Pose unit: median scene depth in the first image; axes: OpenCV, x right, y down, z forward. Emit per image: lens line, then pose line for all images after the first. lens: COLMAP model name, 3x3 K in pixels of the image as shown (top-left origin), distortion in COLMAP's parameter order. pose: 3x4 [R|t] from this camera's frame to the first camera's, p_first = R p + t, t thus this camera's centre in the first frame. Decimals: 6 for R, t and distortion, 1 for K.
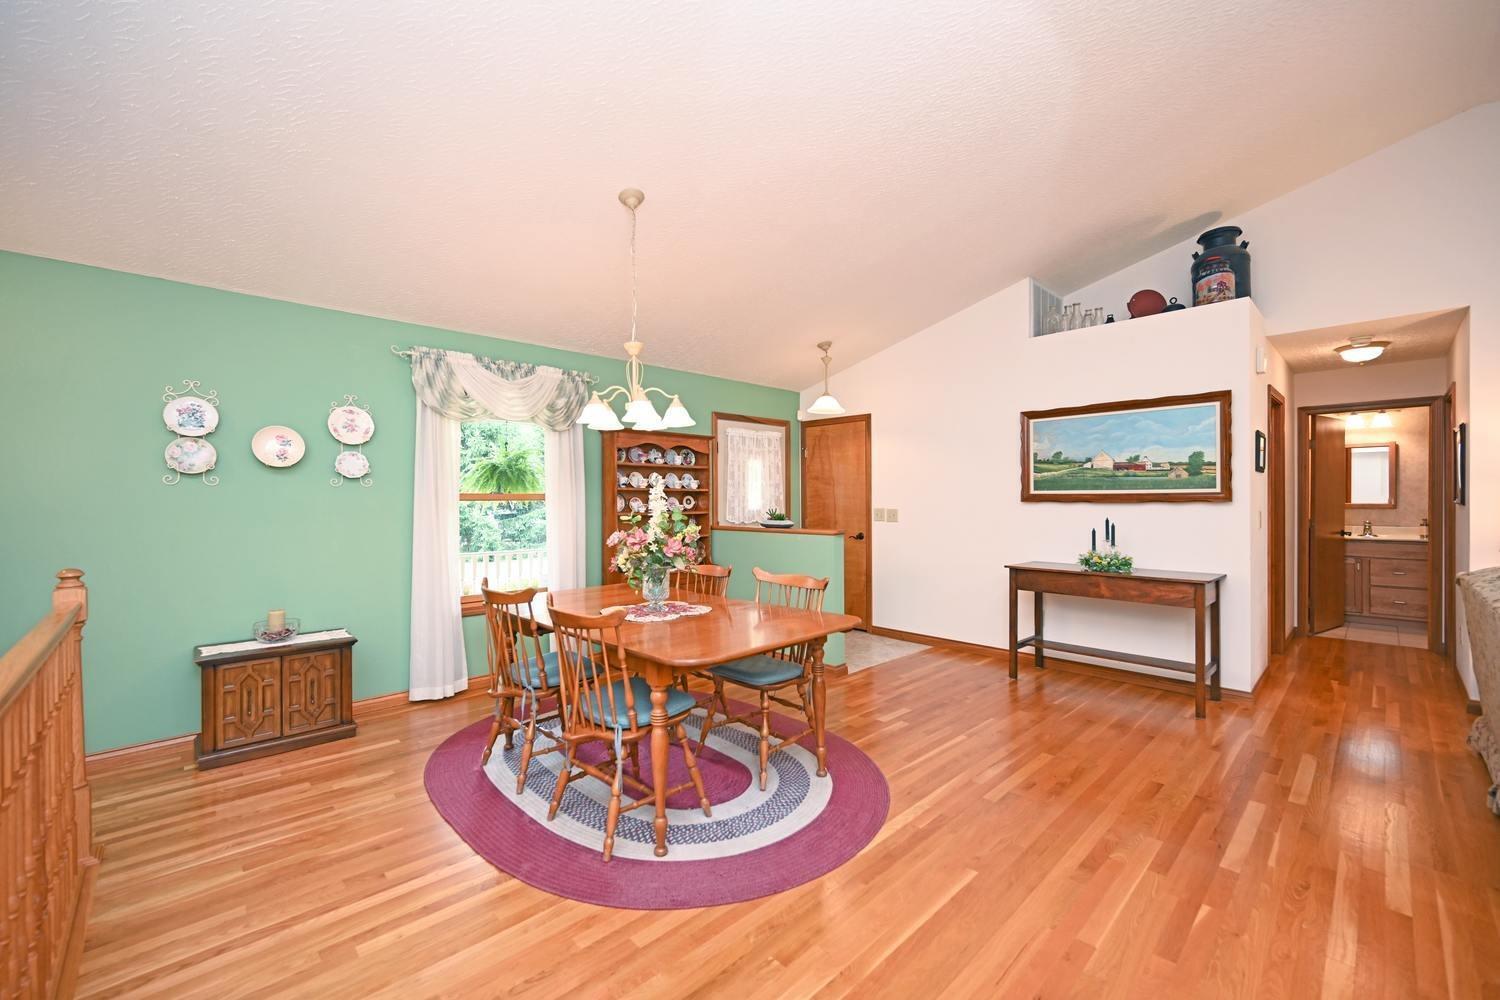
lens RADIAL K [[606.0, 0, 750.0], [0, 606.0, 500.0], [0, 0, 1]] dist [-0.000166, -0.000183]
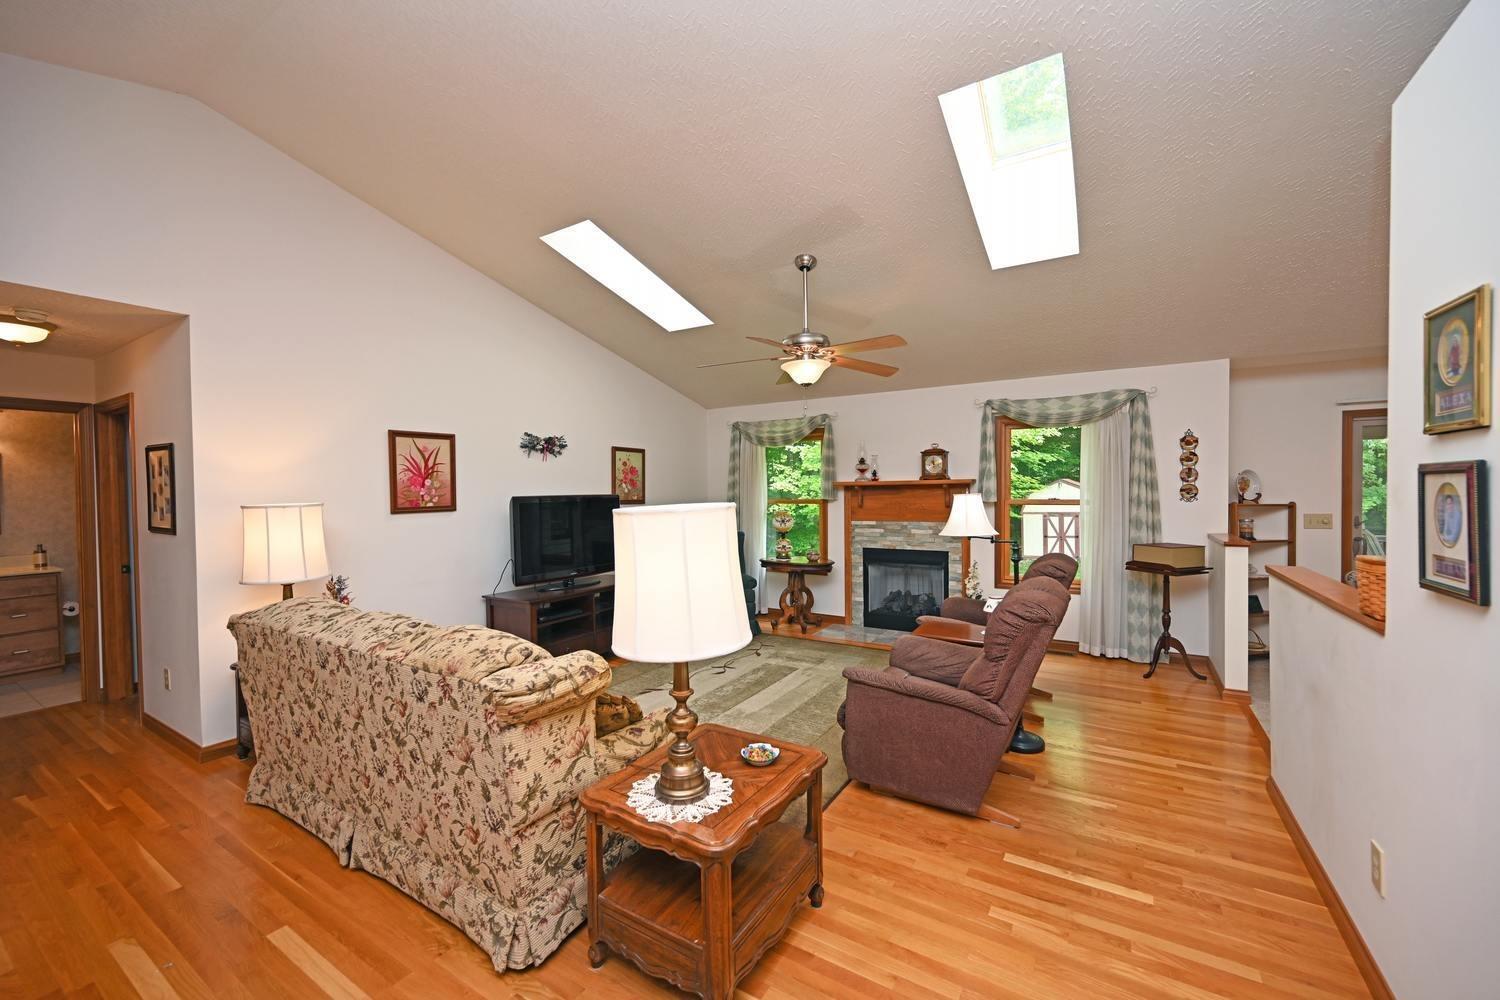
lens RADIAL K [[589.3, 0, 754.4], [0, 589.3, 503.8], [0, 0, 1]] dist [0.000036, -0.000055]
pose [[-0.252696, -0.015477, 0.967422, 0.100163], [0.015181, 0.999686, 0.019959, -0.036195], [-0.967427, 0.019729, -0.252382, 0.335367]]
